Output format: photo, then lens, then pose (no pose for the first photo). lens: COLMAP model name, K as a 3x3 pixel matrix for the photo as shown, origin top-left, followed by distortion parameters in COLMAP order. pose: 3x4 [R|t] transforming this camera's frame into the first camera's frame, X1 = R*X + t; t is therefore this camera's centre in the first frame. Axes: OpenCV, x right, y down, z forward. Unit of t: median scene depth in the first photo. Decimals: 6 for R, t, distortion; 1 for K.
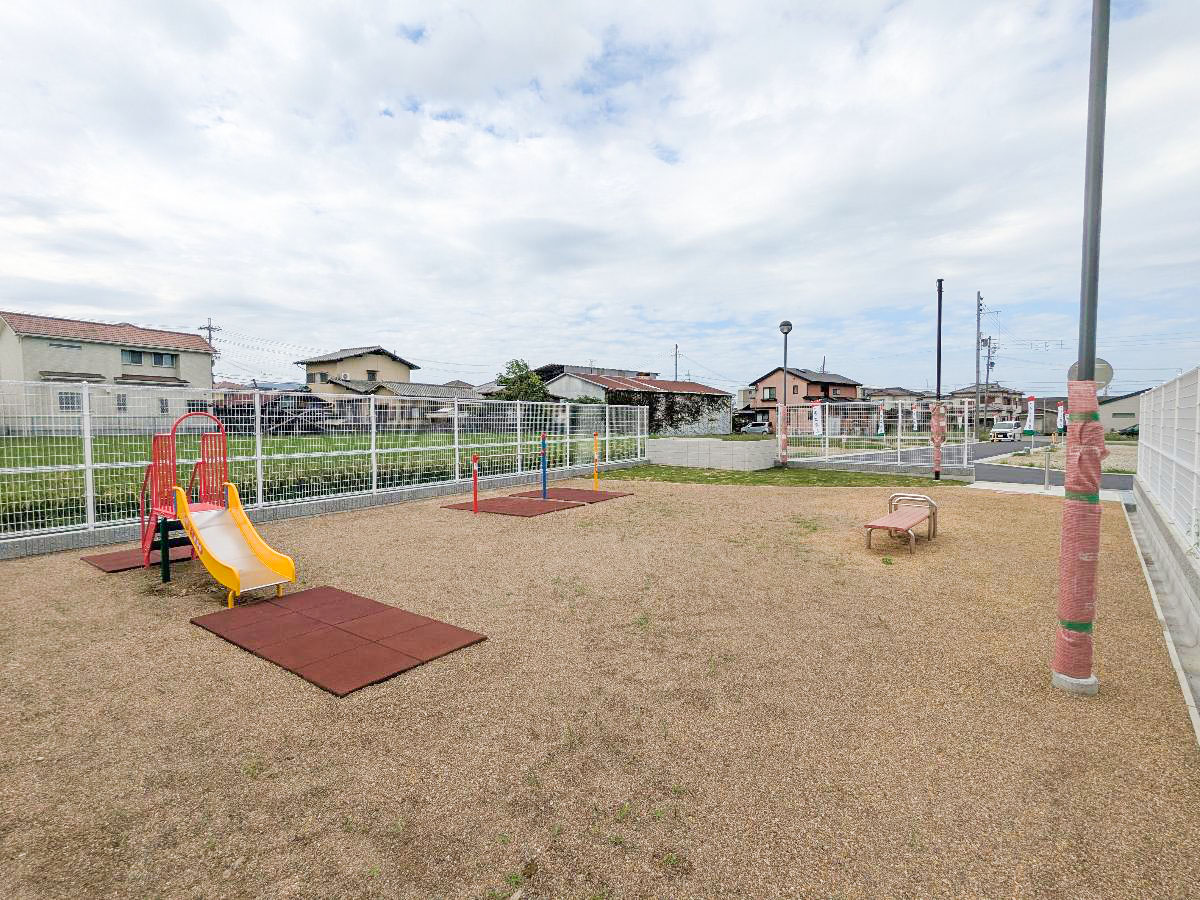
lens RADIAL K [[564.4, 0, 608.9], [0, 564.4, 453.9], [0, 0, 1]] dist [0.009617, 0.000541]
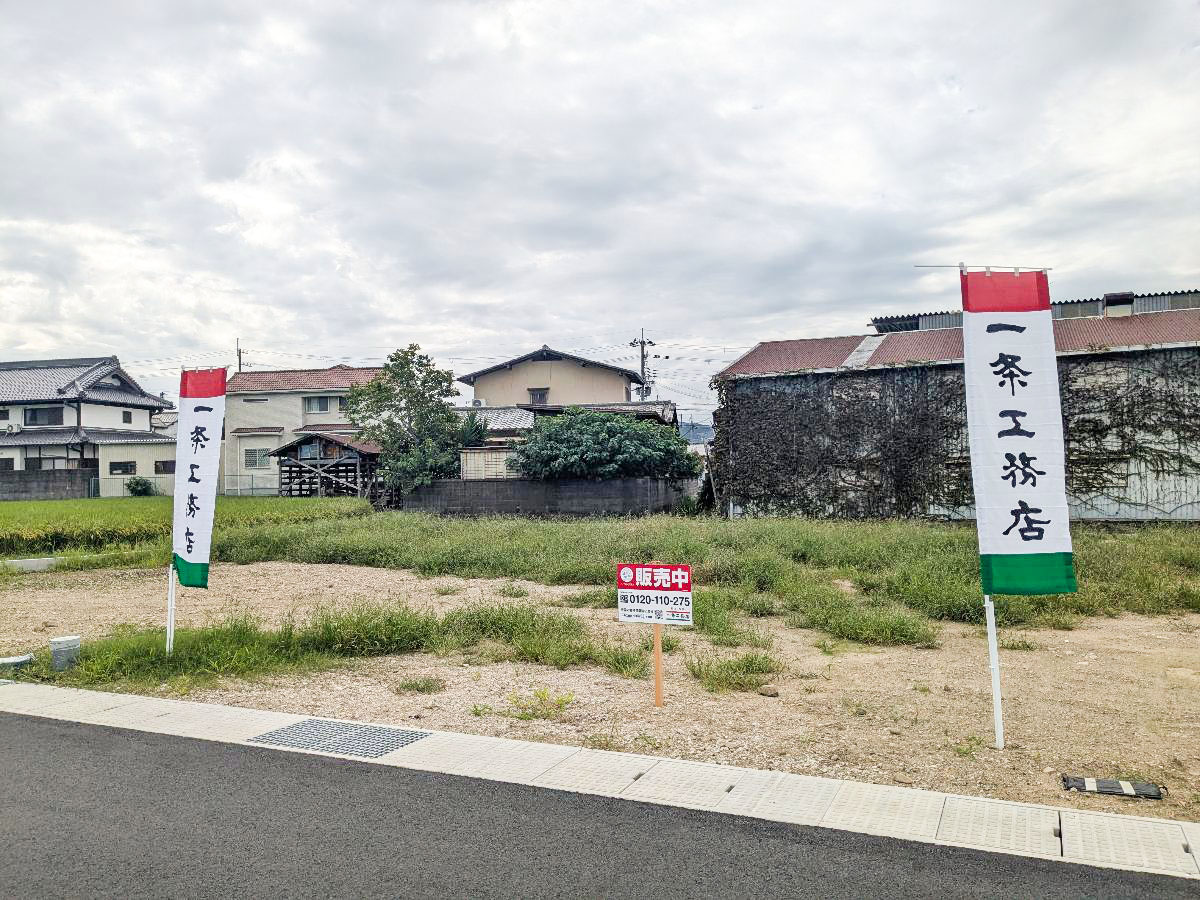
lens RADIAL K [[953.9, 0, 589.6], [0, 953.9, 447.9], [0, 0, 1]] dist [0.040964, -0.059328]
pose [[0.325672, -0.032708, -0.944917, 0.482226], [-0.038370, 0.998121, -0.047774, -0.035848], [0.944704, 0.051815, 0.323805, 0.659346]]
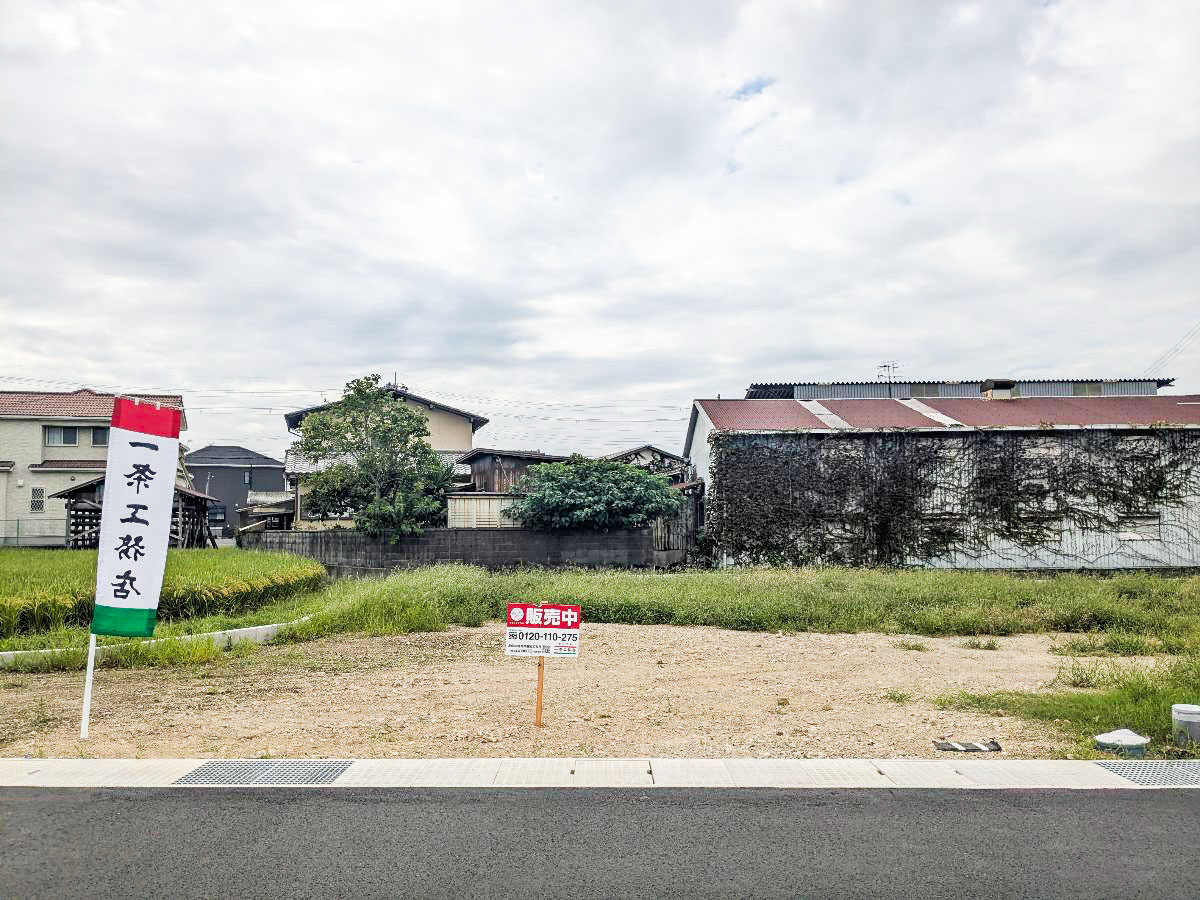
lens RADIAL K [[953.9, 0, 588.7], [0, 953.9, 444.0], [0, 0, 1]] dist [0.040964, -0.059328]
pose [[0.689349, -0.063518, -0.721640, 0.348742], [-0.038362, 0.991550, -0.123921, -0.025389], [0.723413, 0.113109, 0.681087, 0.469598]]
